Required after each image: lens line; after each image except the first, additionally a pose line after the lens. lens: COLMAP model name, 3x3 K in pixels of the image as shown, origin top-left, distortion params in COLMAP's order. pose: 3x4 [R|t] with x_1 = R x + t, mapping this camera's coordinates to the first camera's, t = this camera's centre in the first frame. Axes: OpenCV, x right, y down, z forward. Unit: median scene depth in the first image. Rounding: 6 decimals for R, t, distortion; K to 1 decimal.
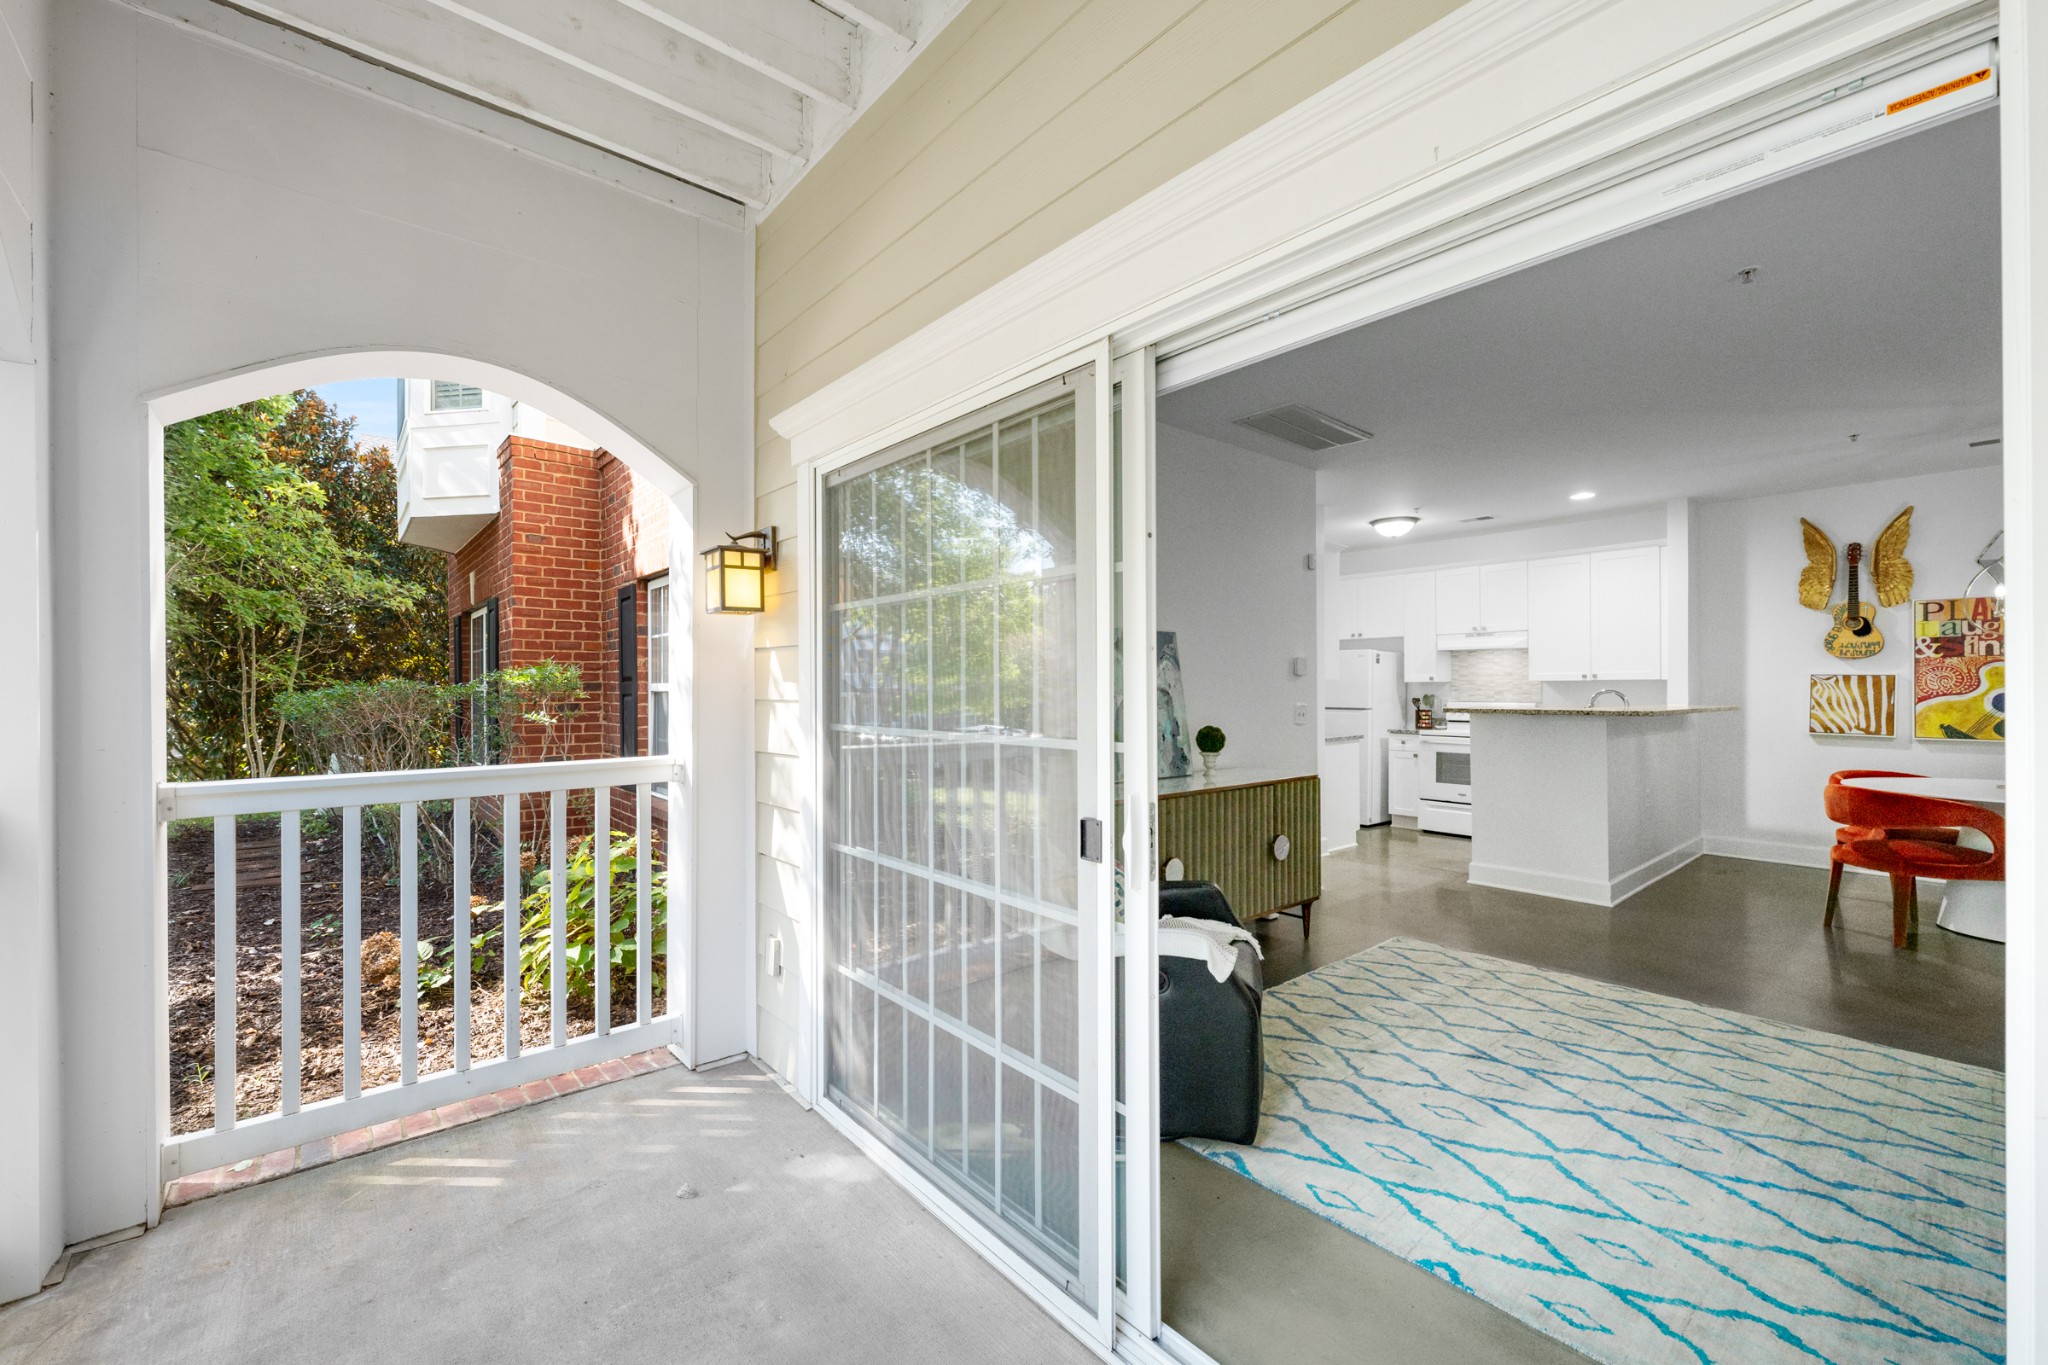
lens RADIAL K [[824.4, 0, 1024.0], [0, 824.4, 682.5], [0, 0, 1]] dist [-0.000273, 0.000207]
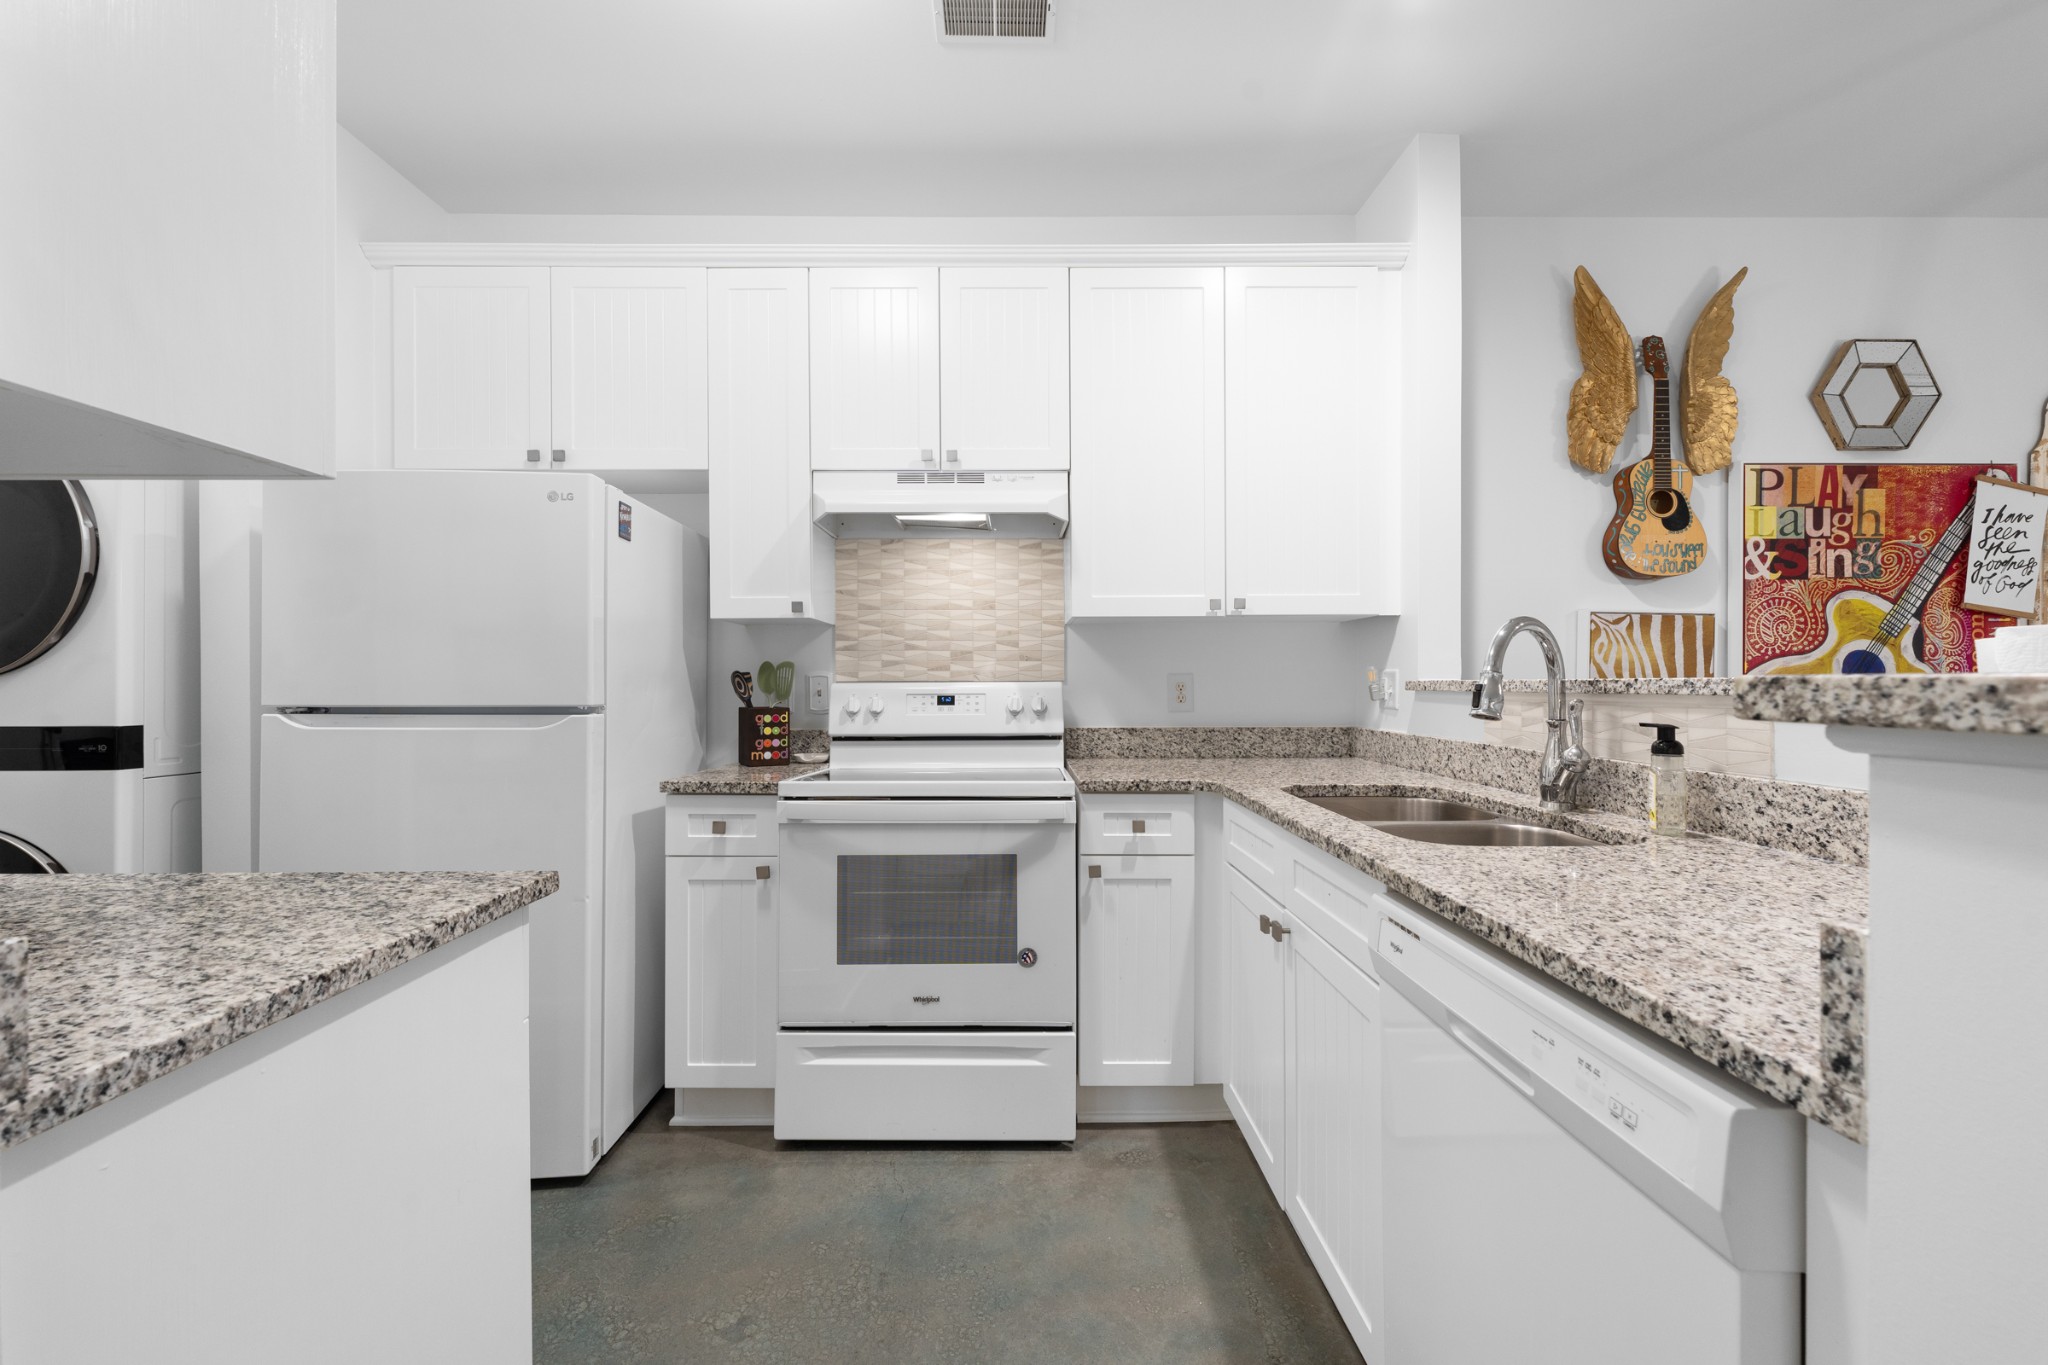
lens RADIAL K [[824.4, 0, 1024.0], [0, 824.4, 682.5], [0, 0, 1]] dist [-0.000273, 0.000207]
pose [[0.640530, -0.000015, 0.767933, 0.420579], [-0.002784, 0.999993, 0.002341, 0.031254], [-0.767928, -0.003638, 0.640526, 1.000275]]
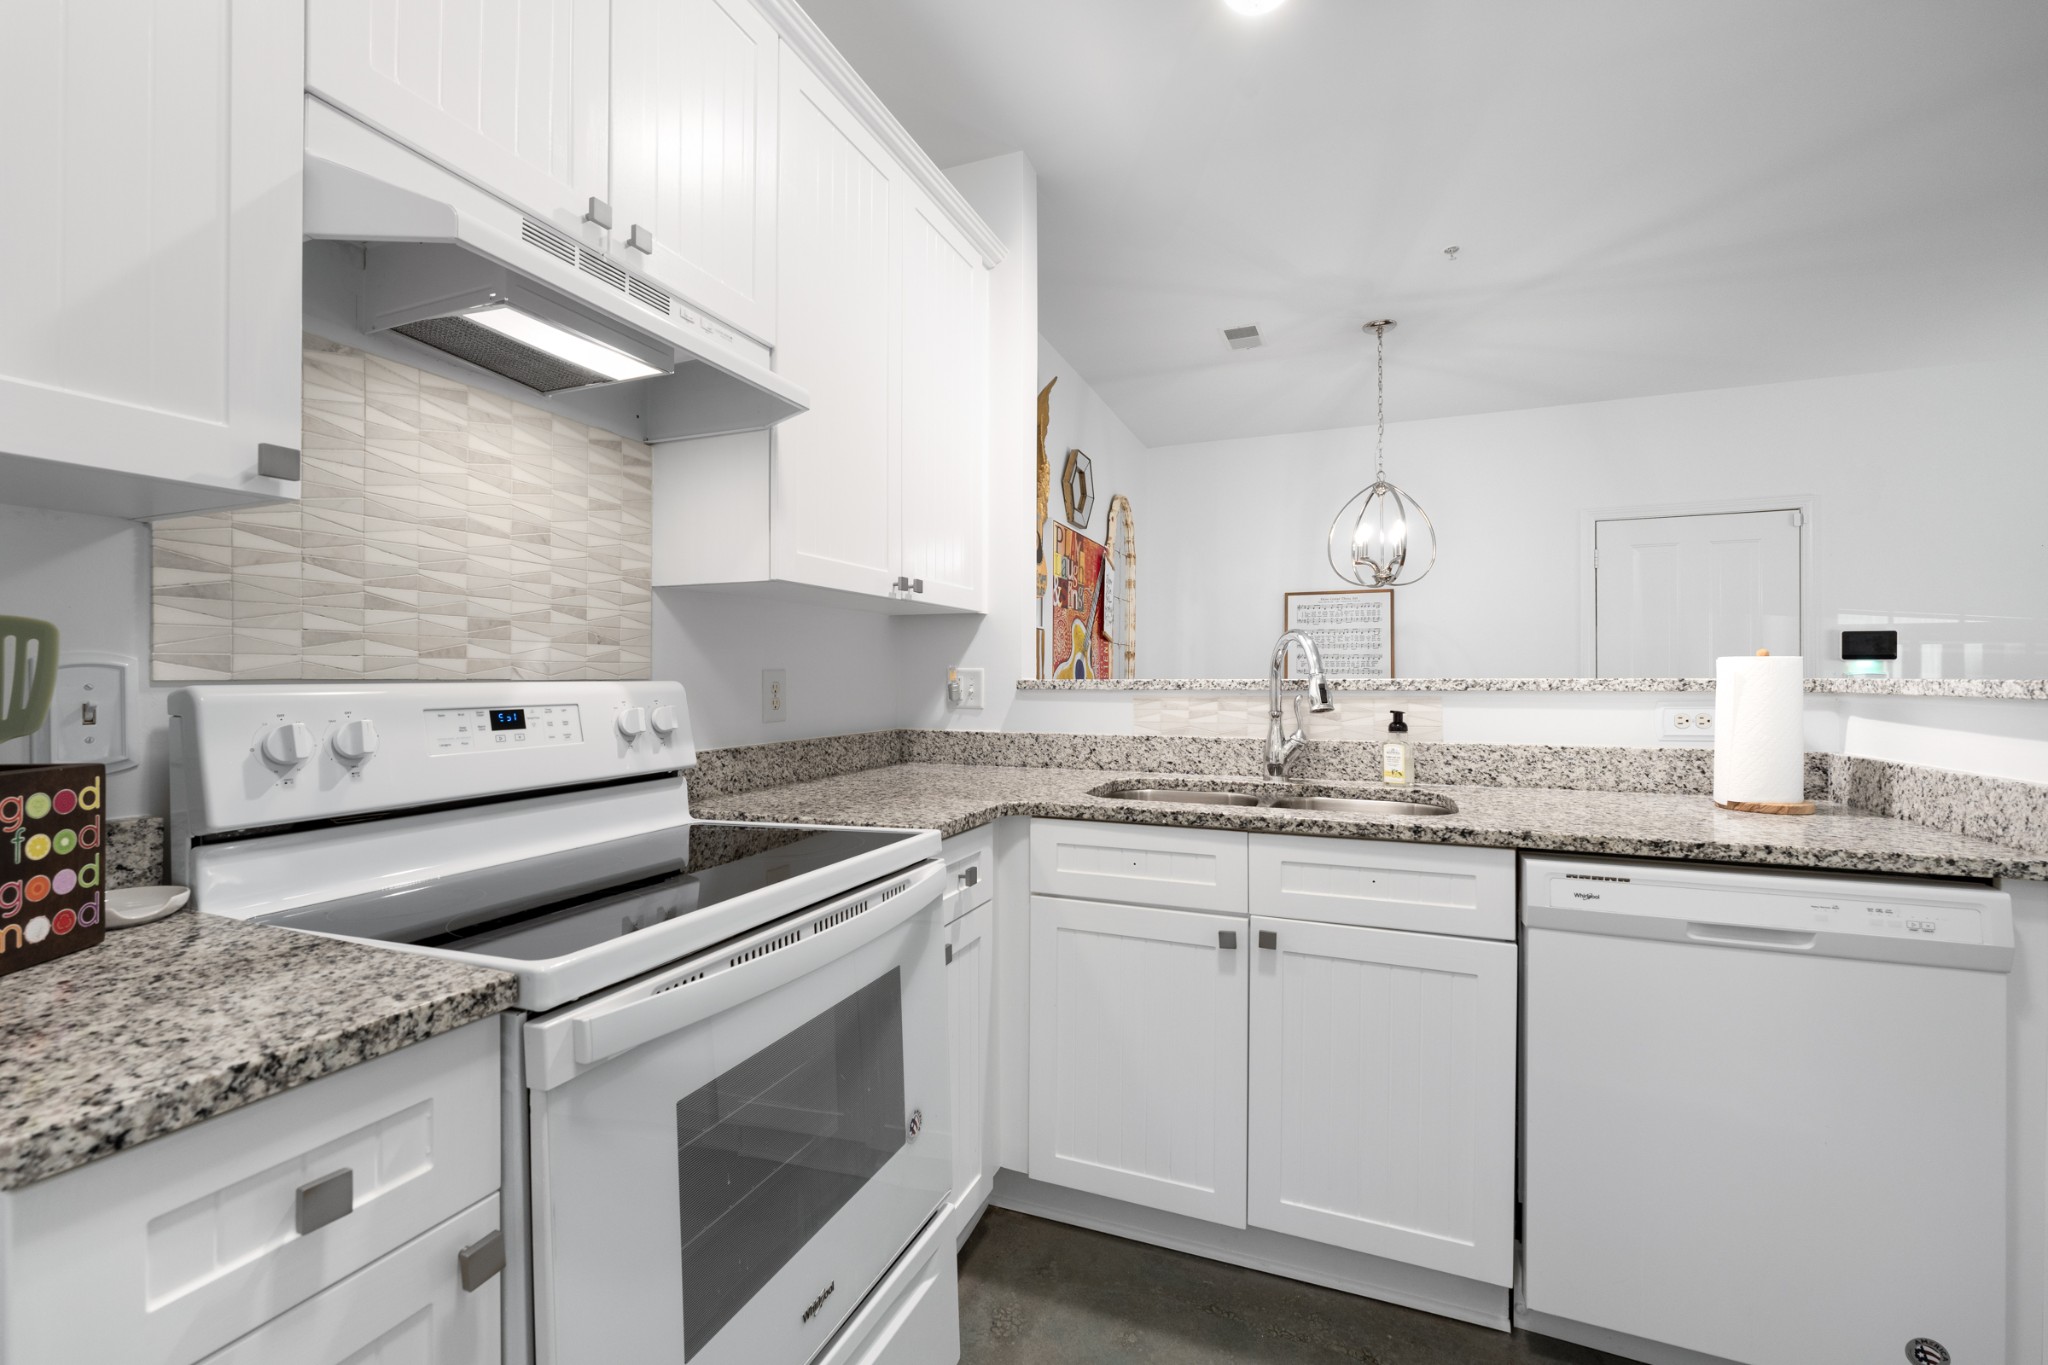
lens RADIAL K [[837.6, 0, 1016.7], [0, 837.6, 671.4], [0, 0, 1]] dist [-0.007549, 0.000893]
pose [[-0.456380, 0.009388, 0.889735, 0.483794], [-0.003546, 0.999917, -0.012369, 0.031705], [-0.889778, -0.008800, -0.456309, 1.316569]]
